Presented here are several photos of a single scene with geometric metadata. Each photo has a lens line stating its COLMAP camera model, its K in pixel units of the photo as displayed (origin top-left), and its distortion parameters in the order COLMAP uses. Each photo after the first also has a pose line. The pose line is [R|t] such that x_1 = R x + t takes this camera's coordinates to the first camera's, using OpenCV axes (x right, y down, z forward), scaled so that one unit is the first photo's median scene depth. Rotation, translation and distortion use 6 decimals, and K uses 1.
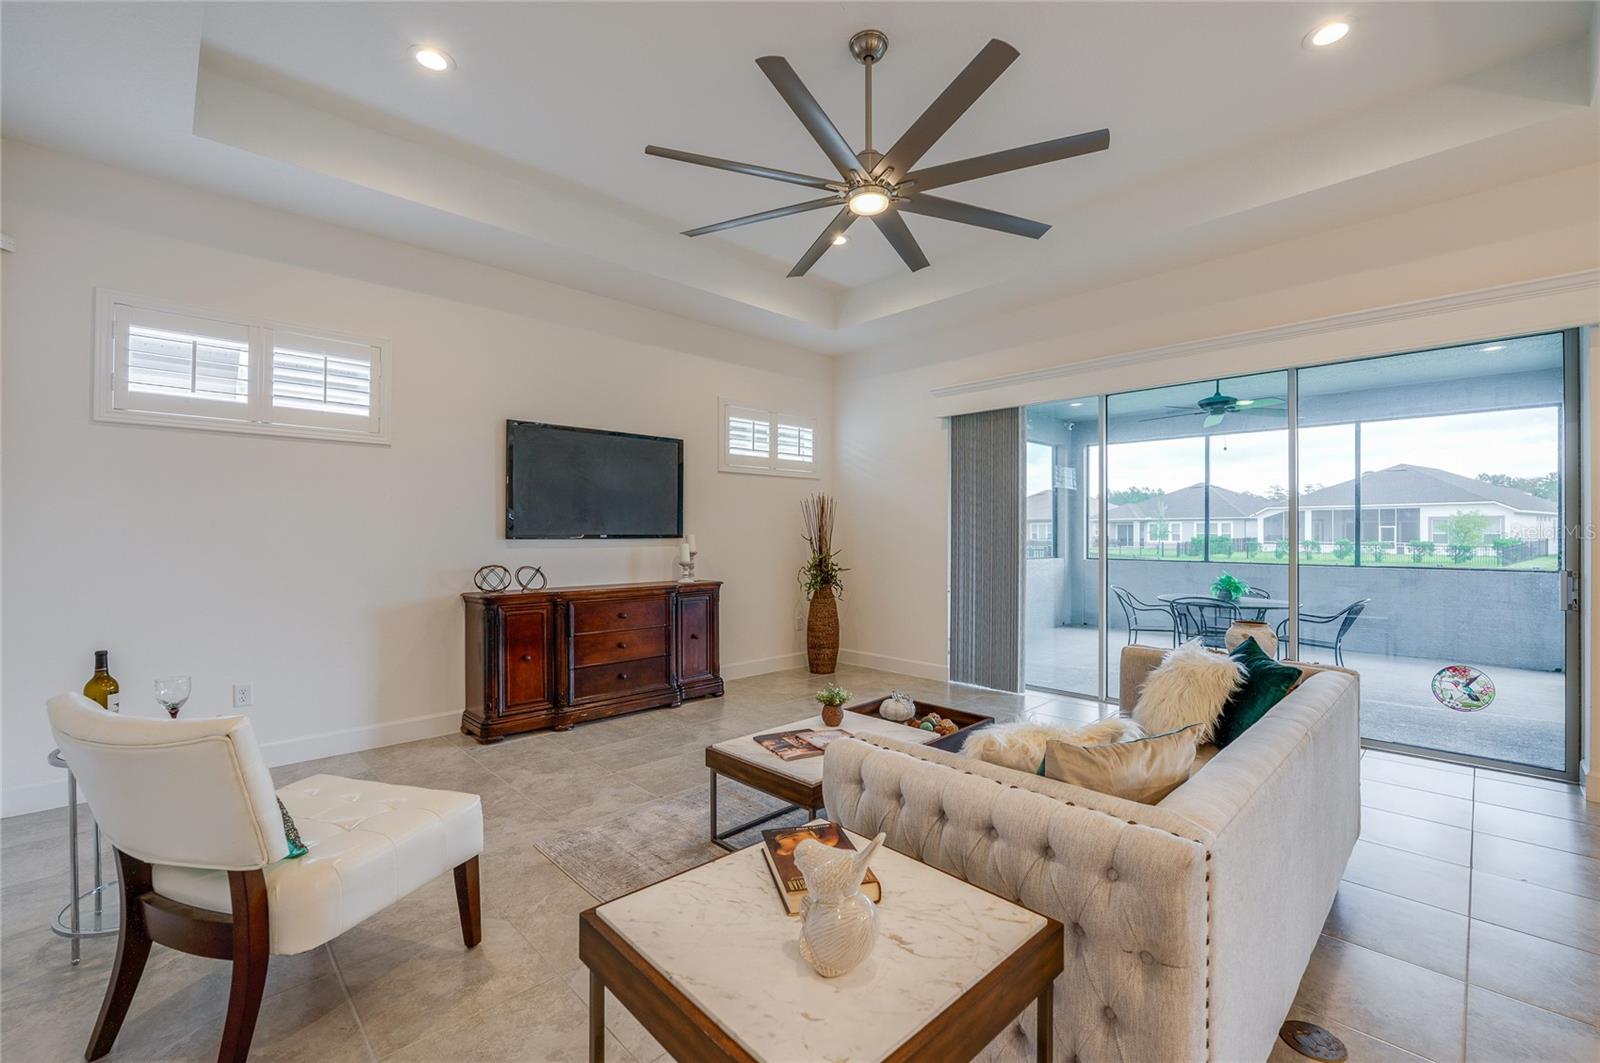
lens RADIAL K [[670.4, 0, 797.0], [0, 670.4, 530.4], [0, 0, 1]] dist [-0.016685, 0.000216]
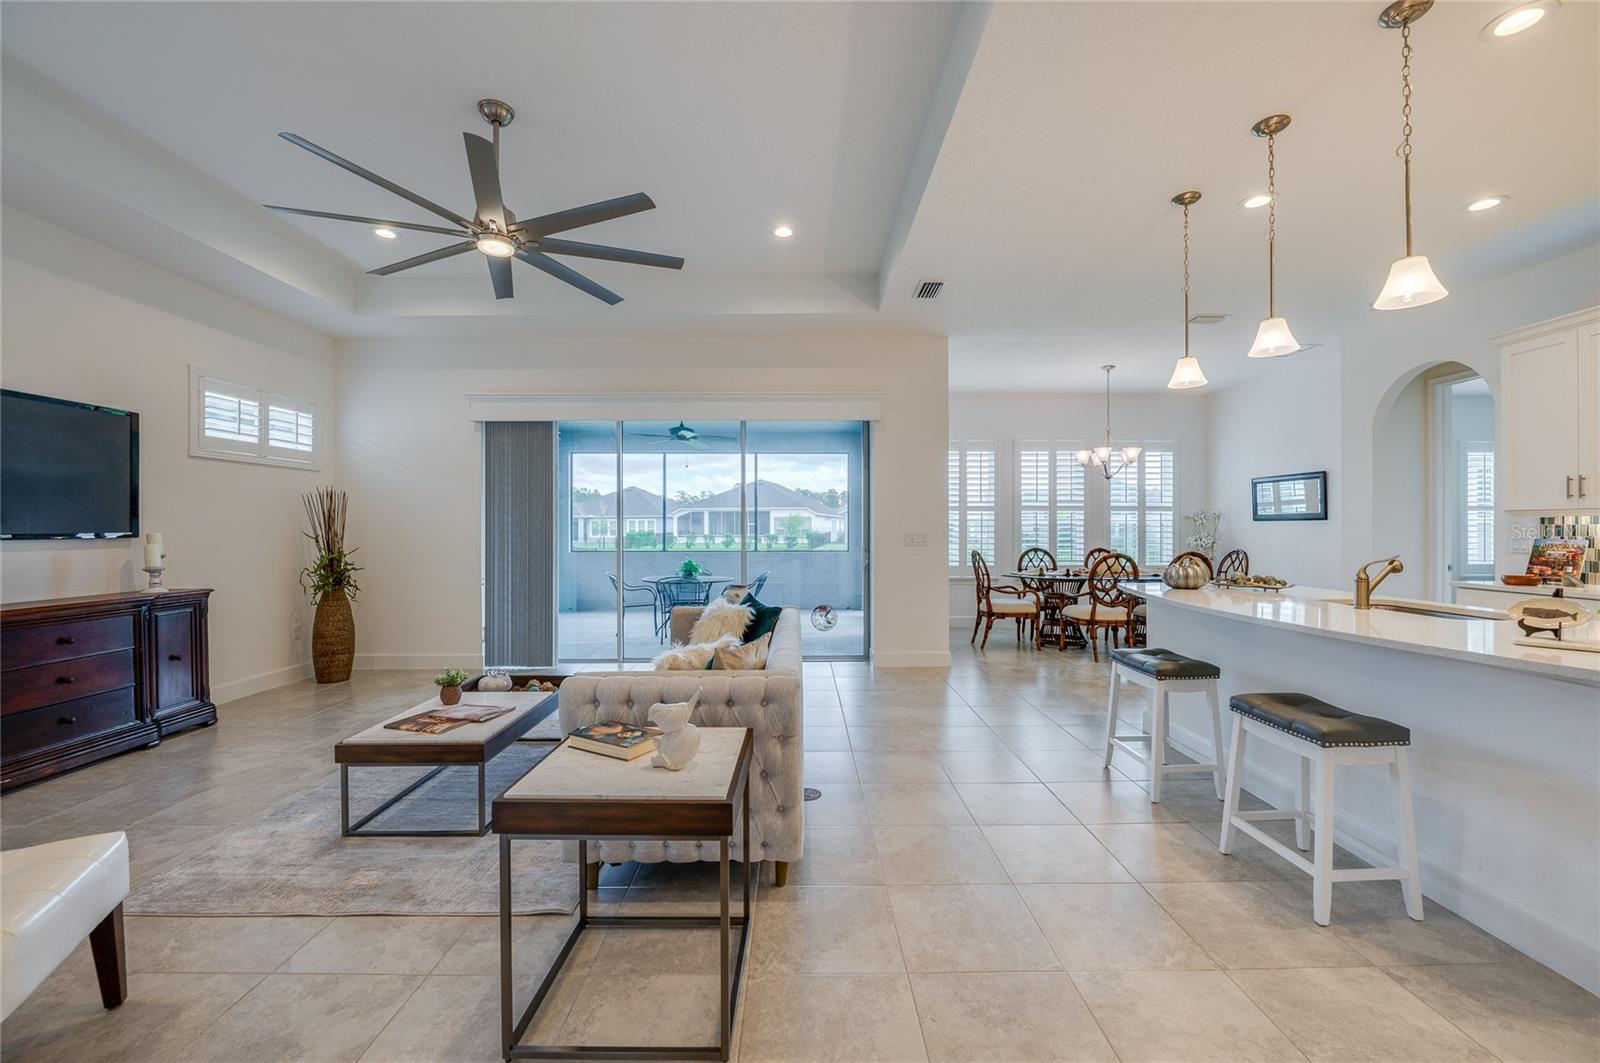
lens RADIAL K [[642.9, 0, 804.0], [0, 642.9, 530.3], [0, 0, 1]] dist [-0.018010, 0.000270]
pose [[0.684651, -0.005422, 0.728851, -0.186678], [0.001225, 0.999979, 0.006288, -0.001072], [-0.728870, -0.003413, 0.684644, -0.086907]]
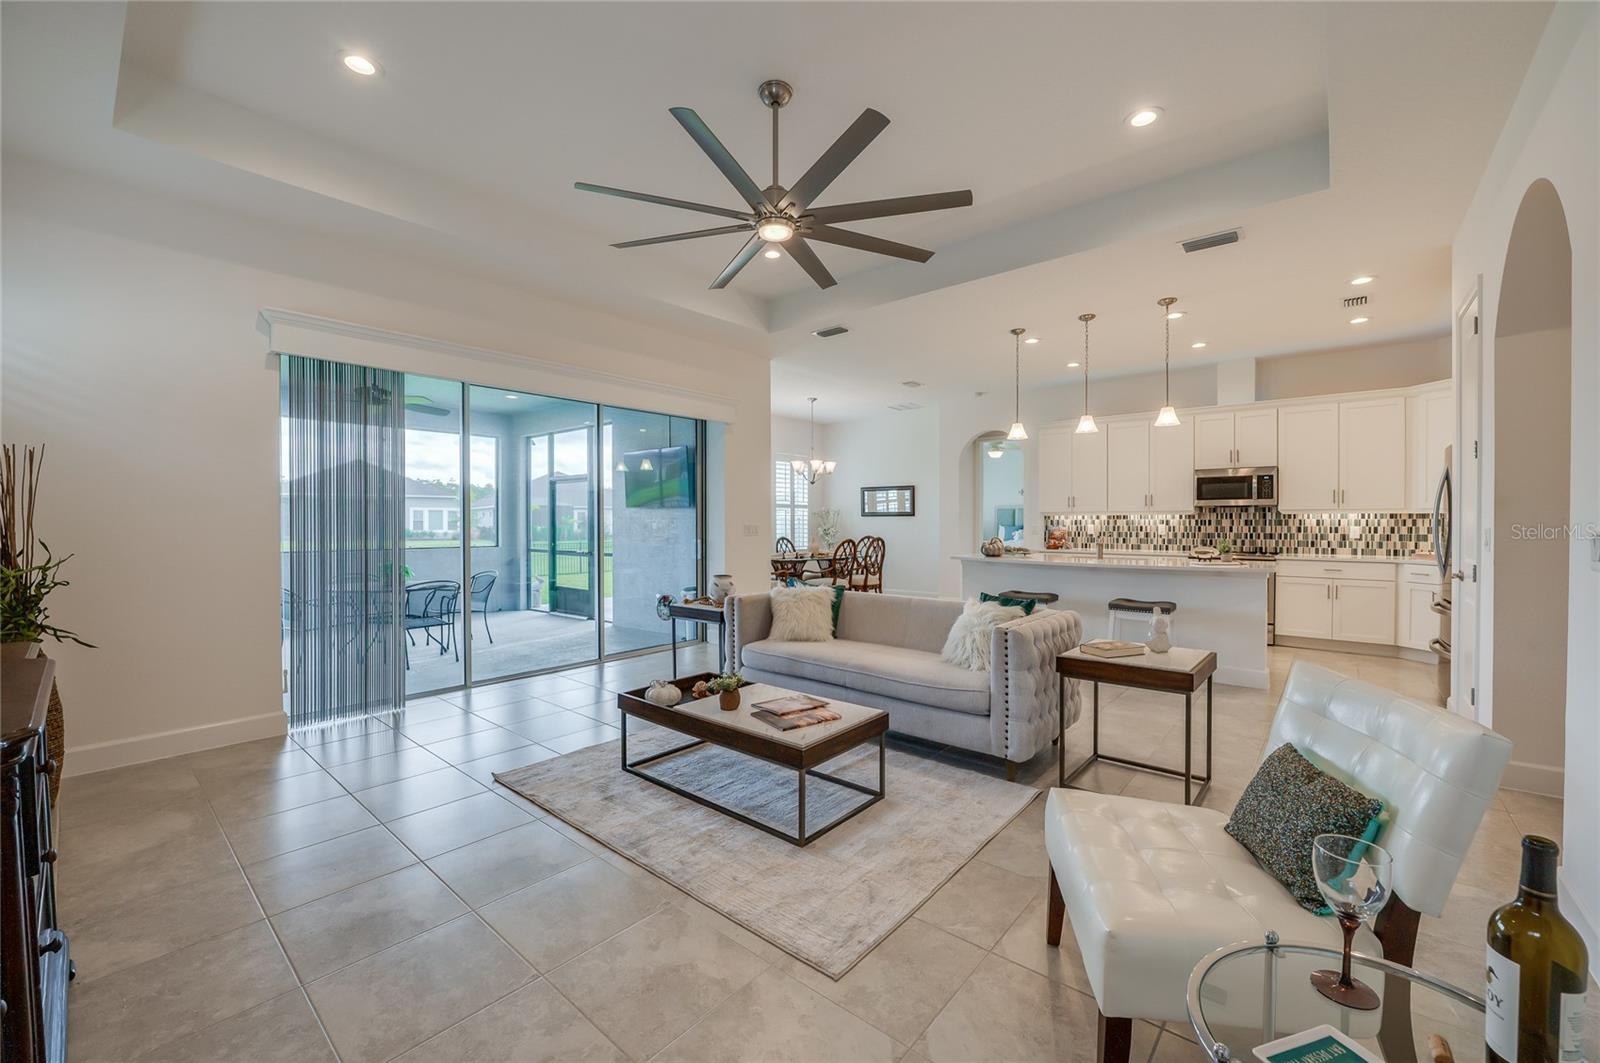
lens RADIAL K [[642.8, 0, 815.2], [0, 642.8, 529.1], [0, 0, 1]] dist [-0.013987, 0.000307]
pose [[-0.119726, -0.013227, 0.992719, -0.552397], [-0.003037, 0.999911, 0.012957, 0.003138], [-0.992802, -0.001463, -0.119756, 0.588907]]
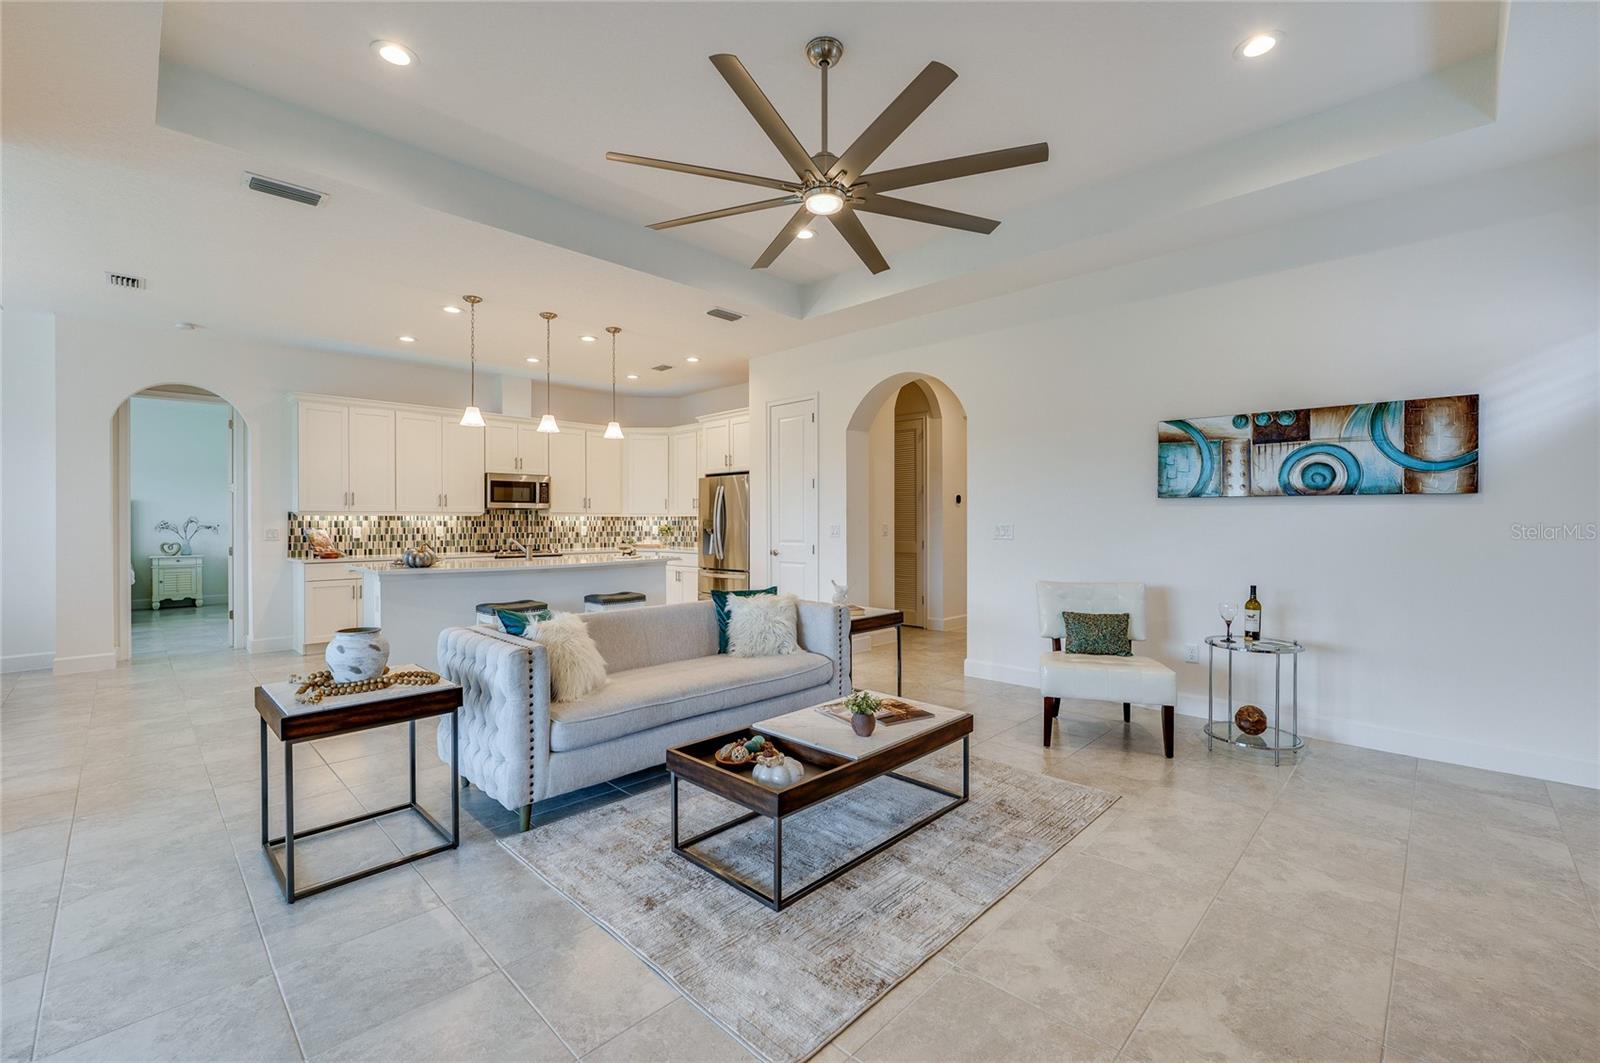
lens RADIAL K [[657.6, 0, 800.7], [0, 657.6, 525.0], [0, 0, 1]] dist [-0.003100, -0.000224]
pose [[-0.999491, 0.000685, -0.031902, 0.098850], [0.000620, 0.999998, 0.002064, 0.004846], [0.031904, 0.002043, -0.999489, 1.120838]]
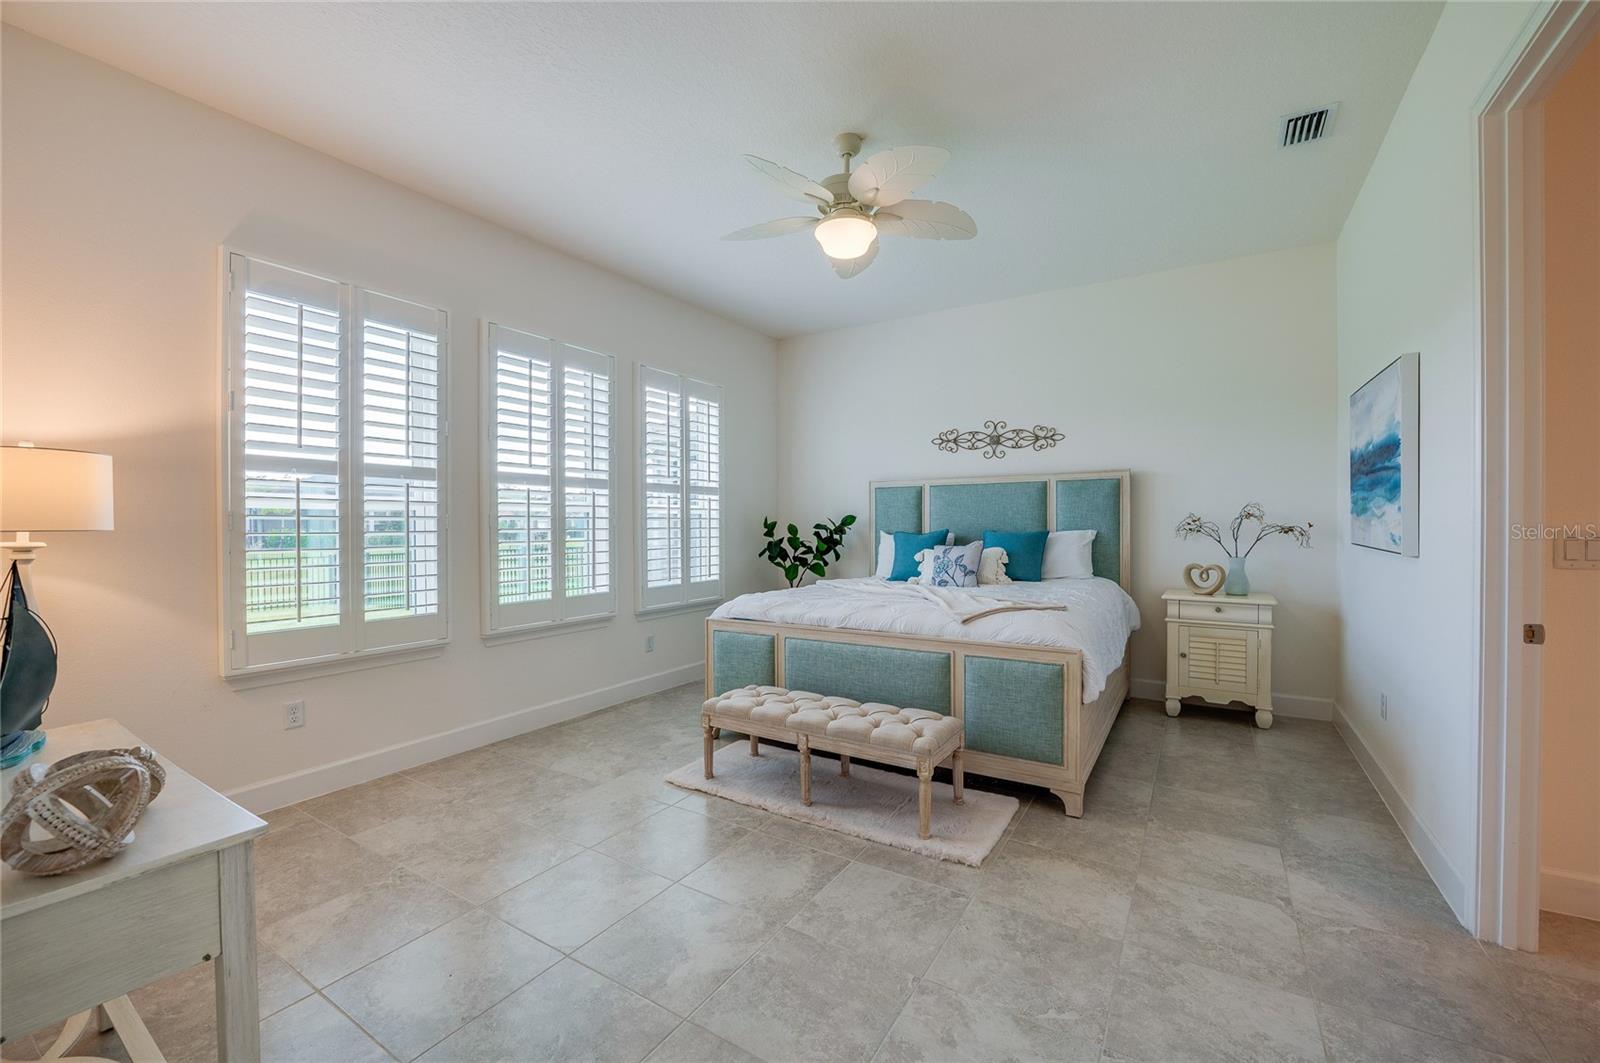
lens RADIAL K [[638.9, 0, 793.3], [0, 638.9, 529.5], [0, 0, 1]] dist [-0.028072, 0.000069]
pose [[-0.223888, -0.006219, 0.974595, 1.249464], [0.000870, 0.999978, 0.006581, 0.009632], [-0.974614, 0.002321, -0.223878, -0.203028]]
